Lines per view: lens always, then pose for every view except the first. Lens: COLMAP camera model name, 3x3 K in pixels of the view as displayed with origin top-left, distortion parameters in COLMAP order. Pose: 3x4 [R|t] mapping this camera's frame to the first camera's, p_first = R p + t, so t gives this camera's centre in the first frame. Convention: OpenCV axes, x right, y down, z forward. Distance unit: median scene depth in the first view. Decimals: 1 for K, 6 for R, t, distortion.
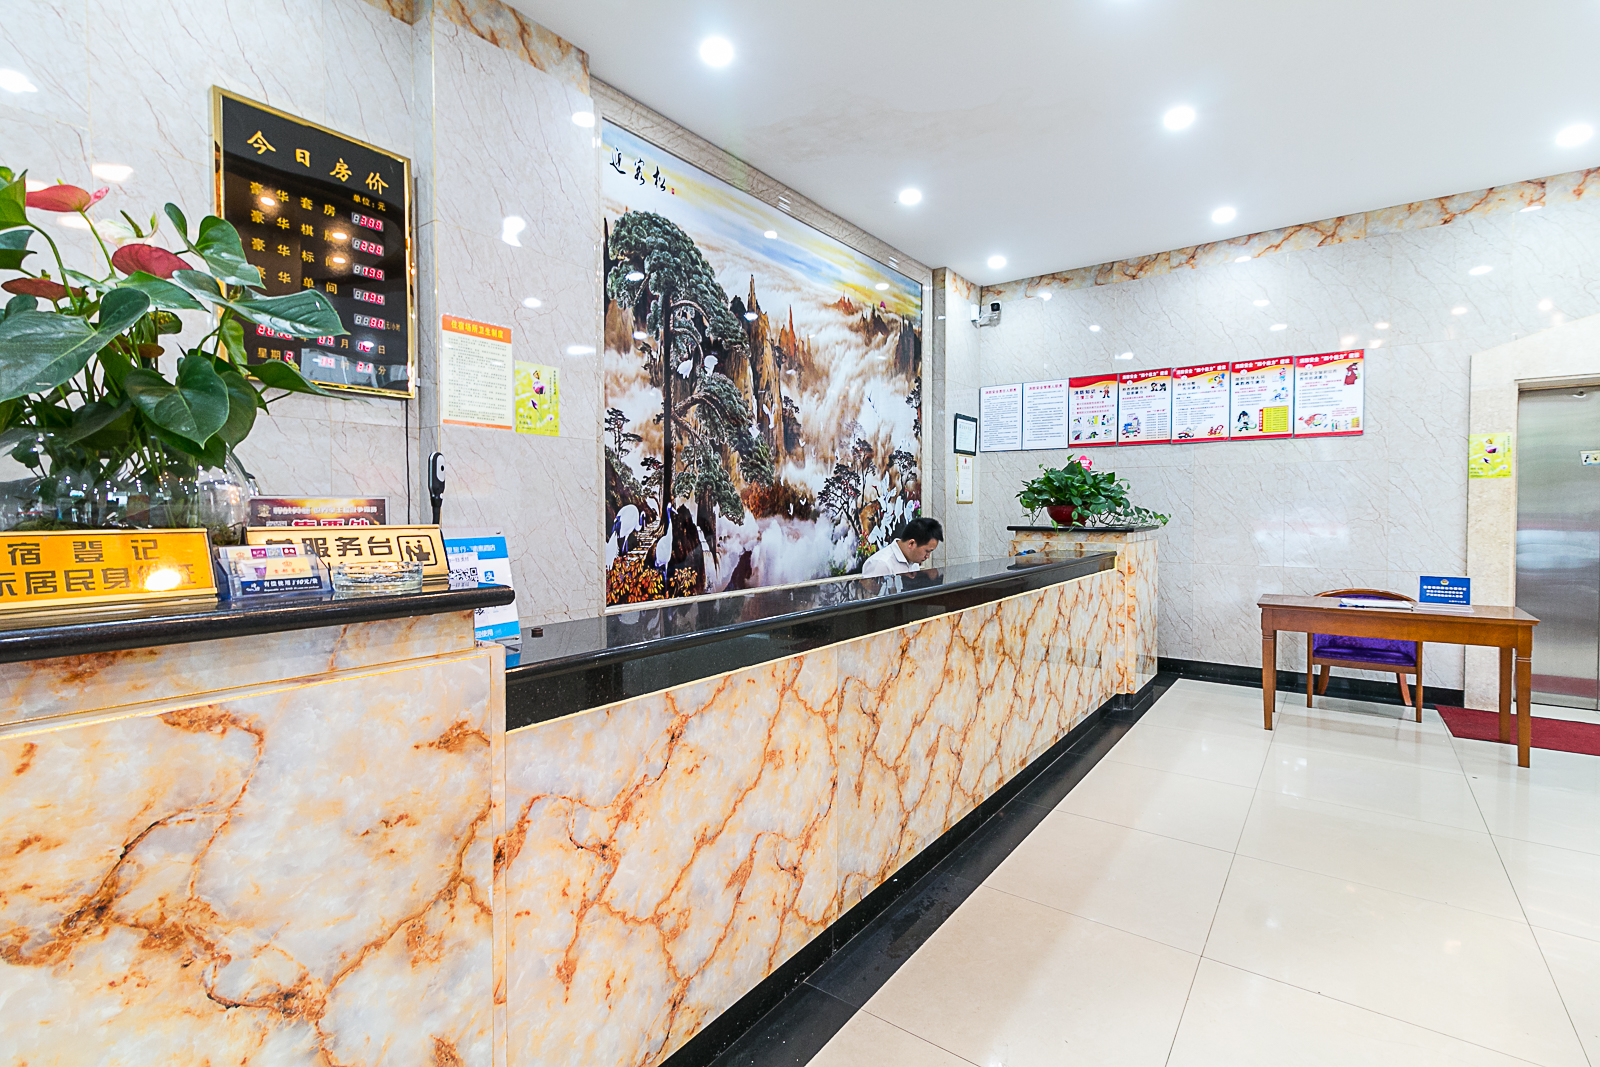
lens RADIAL K [[737.5, 0, 799.3], [0, 737.5, 521.5], [0, 0, 1]] dist [0.005413, 0.000537]
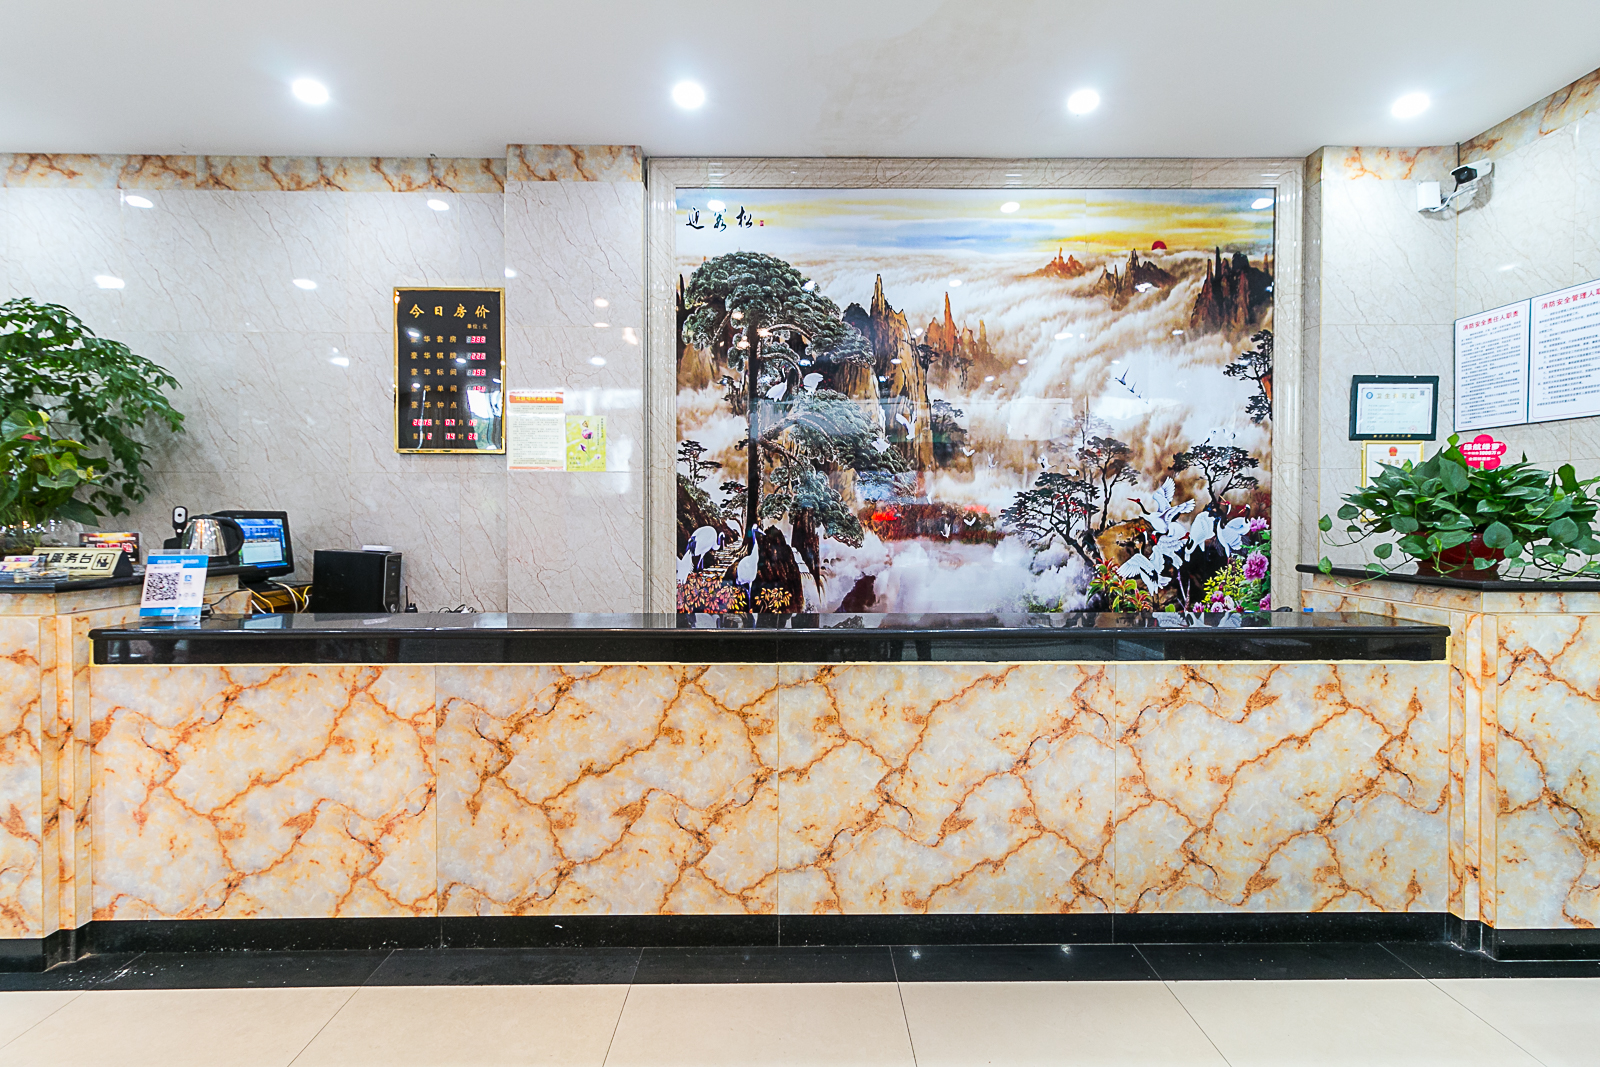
lens RADIAL K [[737.5, 0, 799.3], [0, 737.5, 521.5], [0, 0, 1]] dist [0.005413, 0.000537]
pose [[0.601667, 0.008870, -0.798698, 0.673828], [-0.014854, 0.999890, -0.000085, -0.029056], [0.798609, 0.011915, 0.601733, 0.413361]]
